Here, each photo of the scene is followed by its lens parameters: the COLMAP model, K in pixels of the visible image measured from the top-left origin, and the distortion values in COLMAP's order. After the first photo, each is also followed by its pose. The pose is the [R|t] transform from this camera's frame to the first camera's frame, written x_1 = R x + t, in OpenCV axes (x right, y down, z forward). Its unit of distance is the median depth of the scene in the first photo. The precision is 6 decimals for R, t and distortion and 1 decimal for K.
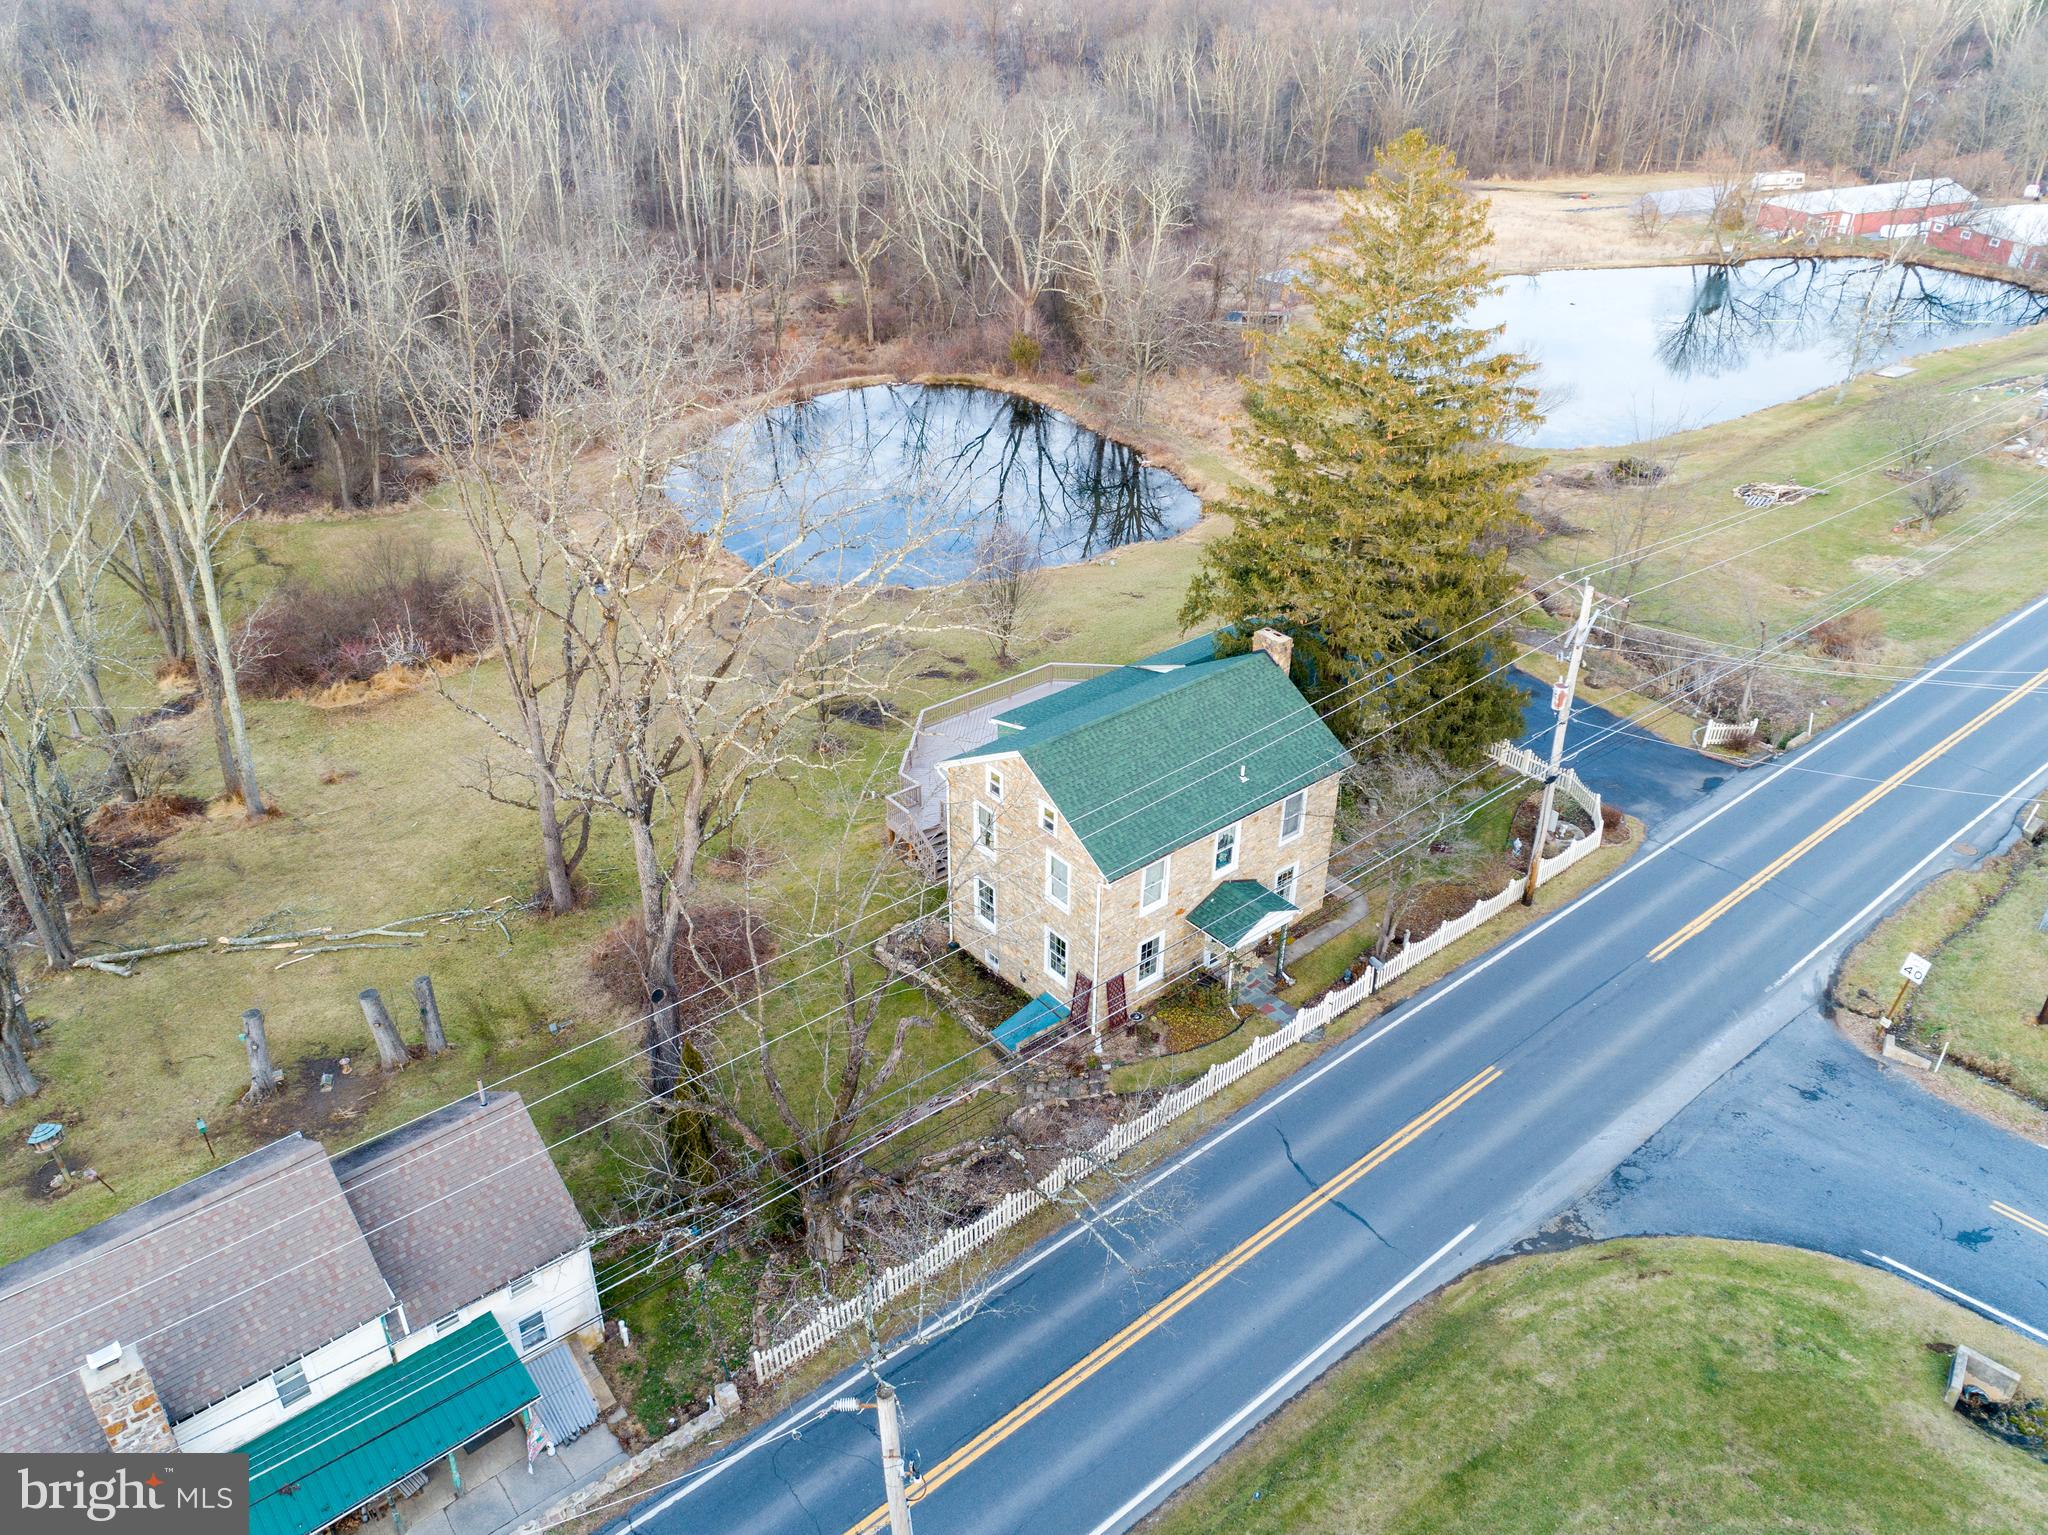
lens RADIAL K [[1533.7, 0, 1023.0], [0, 1533.7, 765.4], [0, 0, 1]] dist [0.020164, 0.010758]
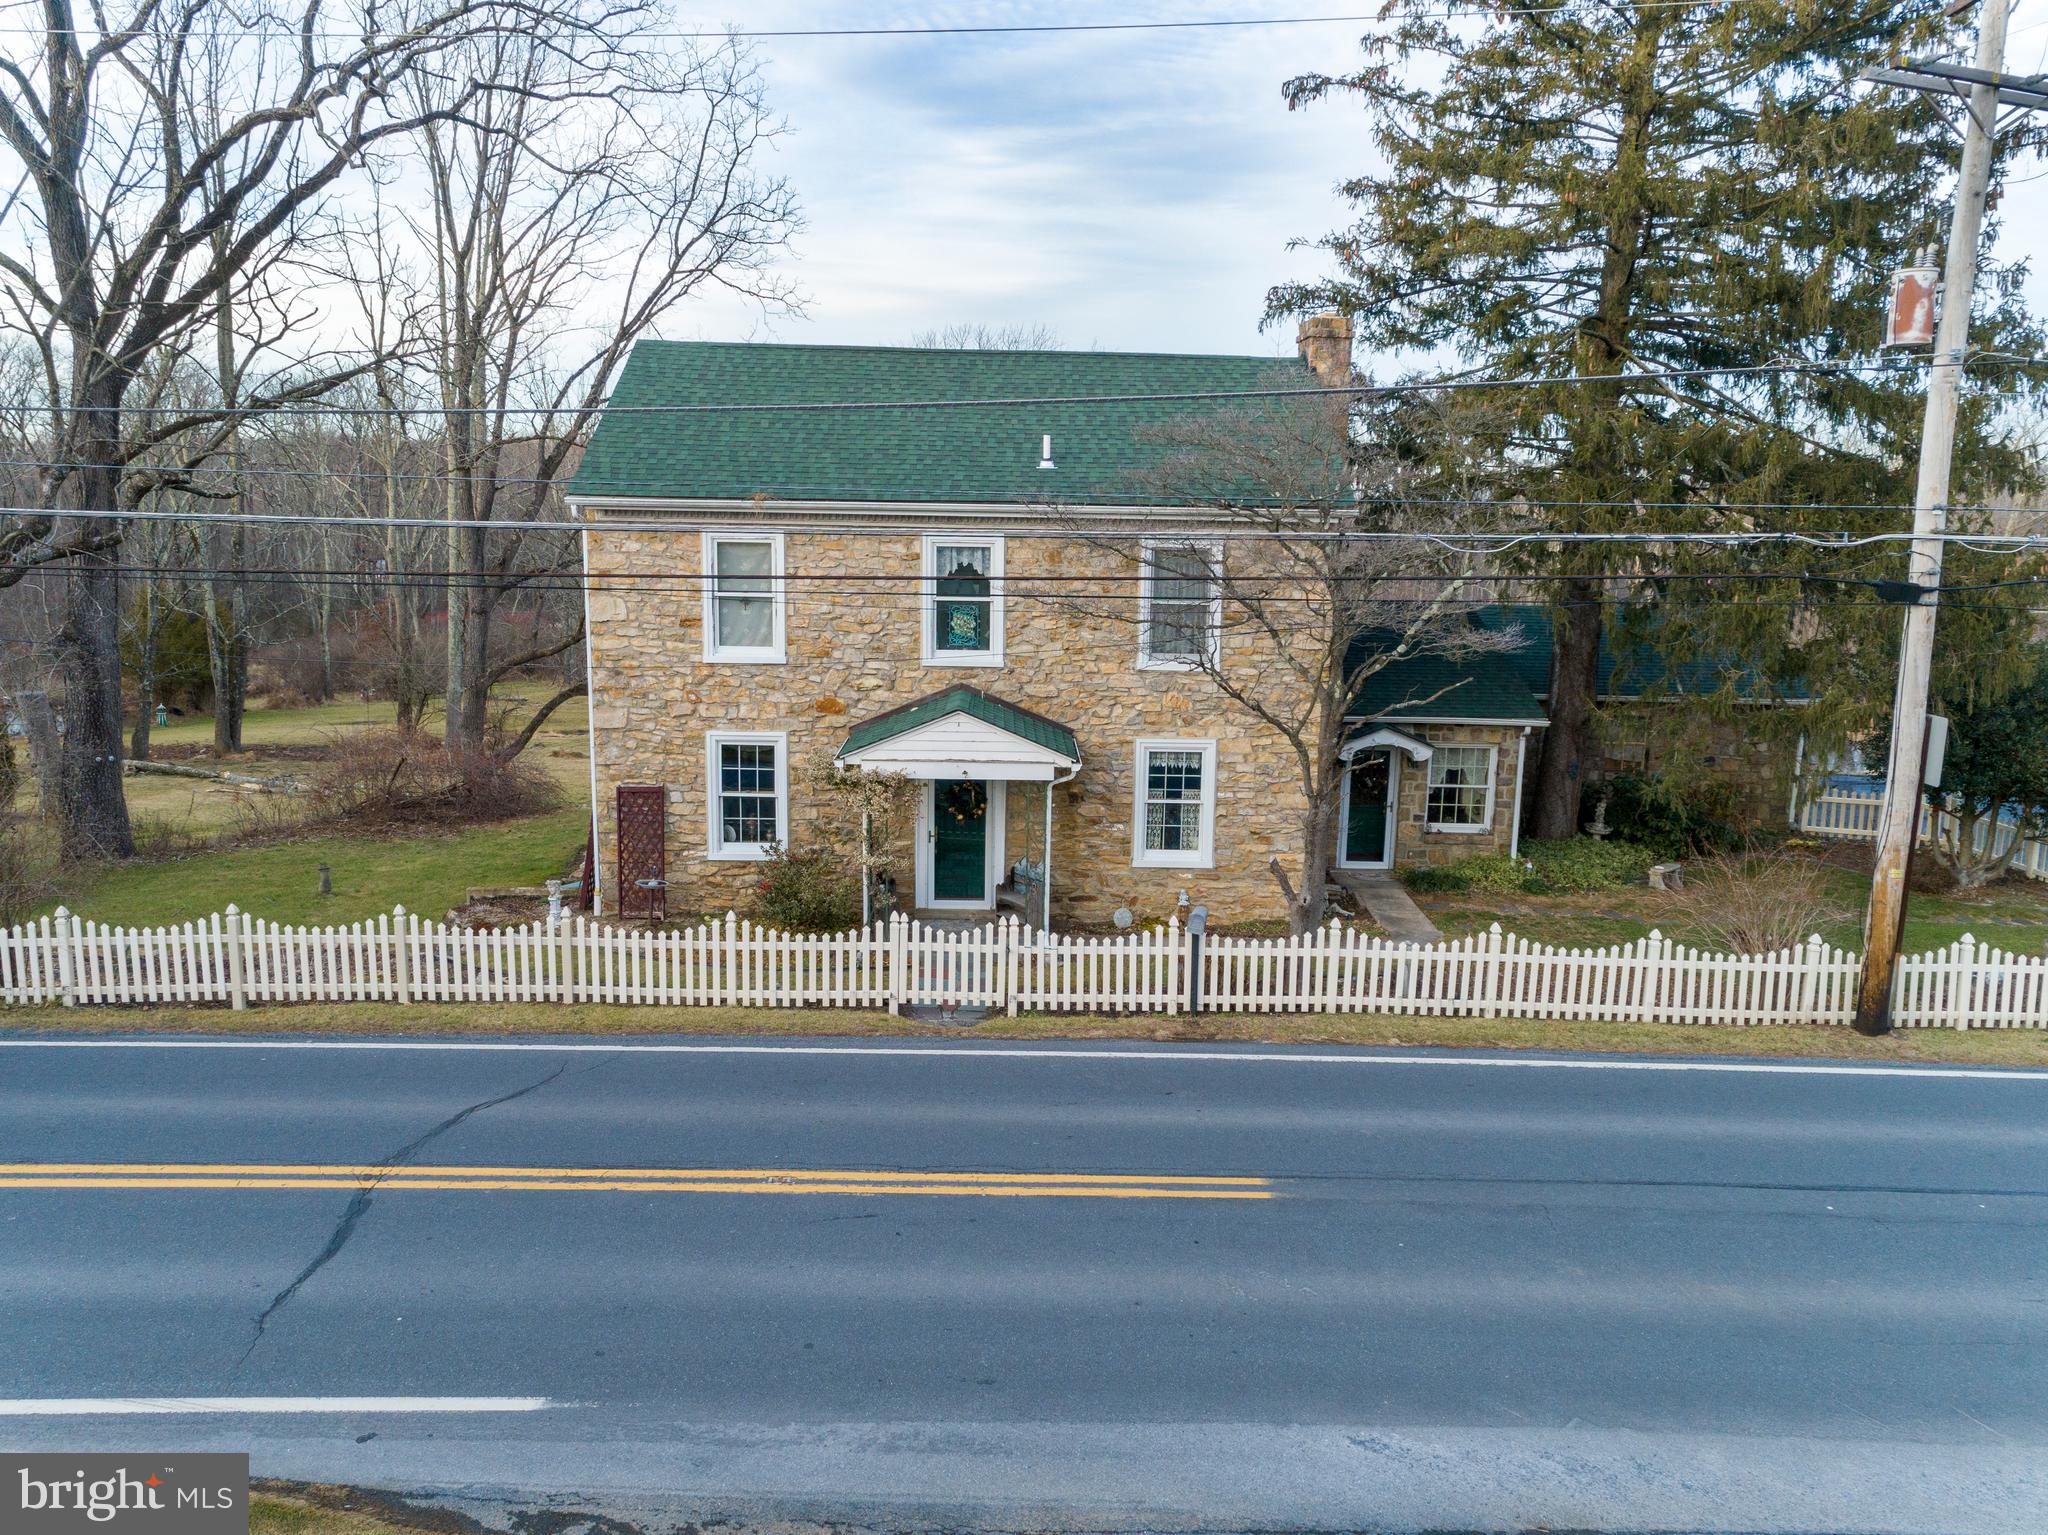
lens RADIAL K [[1533.7, 0, 1023.0], [0, 1533.7, 765.4], [0, 0, 1]] dist [0.020164, 0.010758]
pose [[0.779056, 0.116926, -0.615955, 0.429946], [-0.333157, 0.909472, -0.248731, 0.205505], [0.531110, 0.398985, 0.747484, 0.693062]]
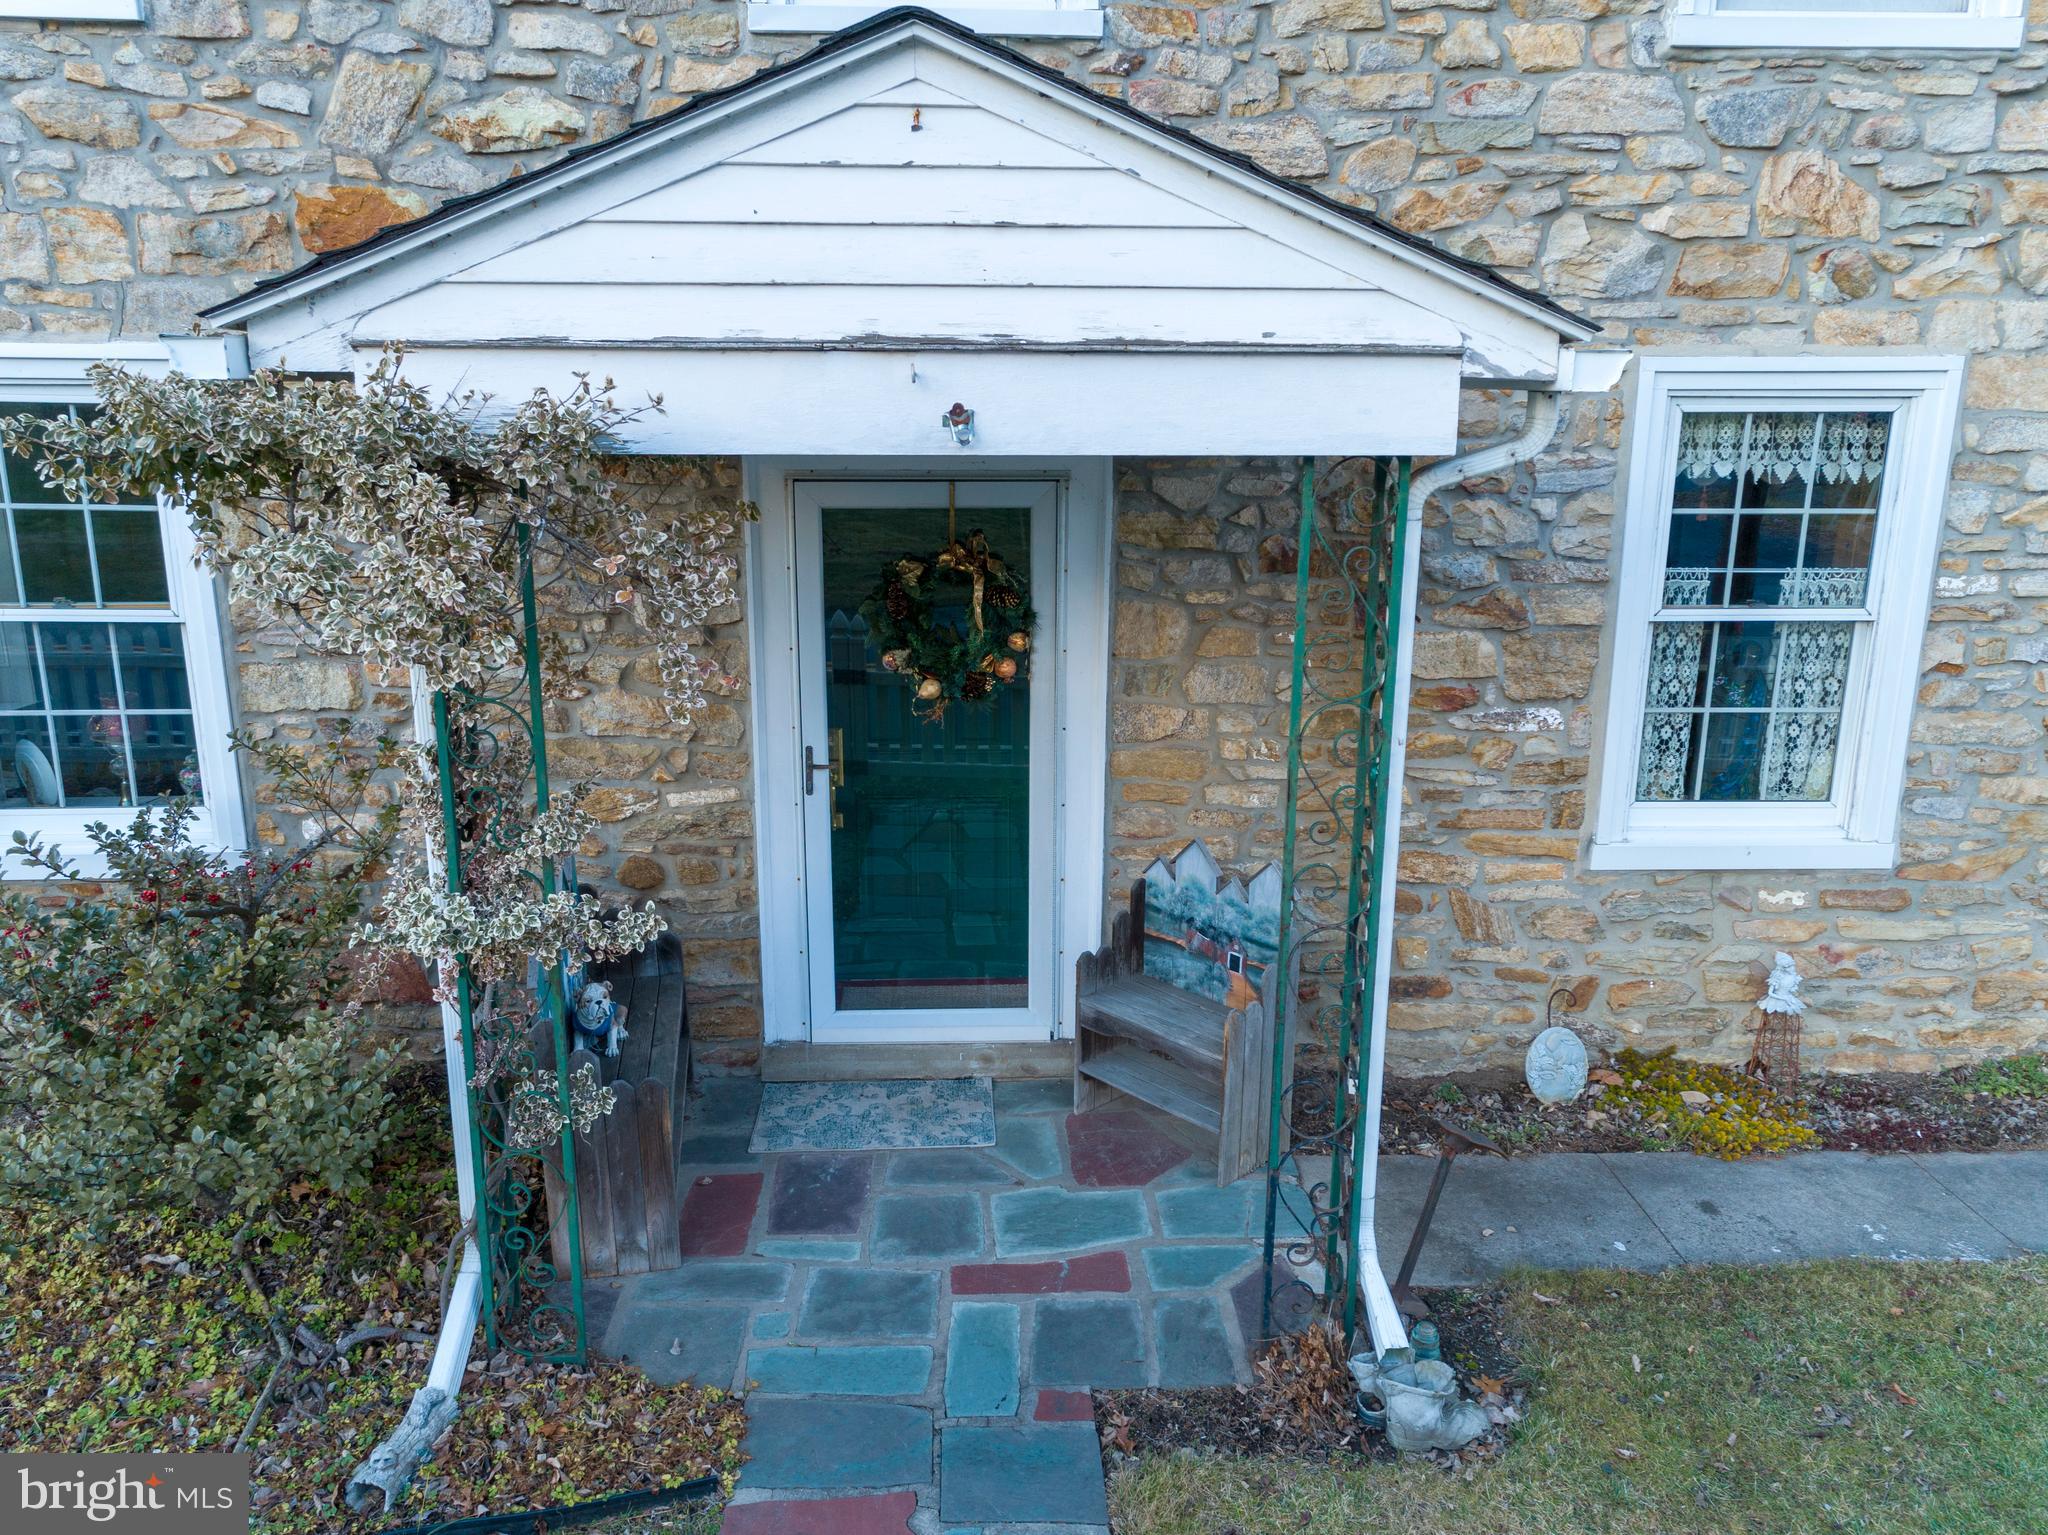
lens RADIAL K [[1533.7, 0, 1023.0], [0, 1533.7, 765.4], [0, 0, 1]] dist [0.020164, 0.010758]
pose [[0.800111, 0.140111, -0.583259, 0.207024], [-0.309513, 0.929335, -0.201342, 0.137520], [0.513833, 0.341623, 0.786937, 0.948568]]
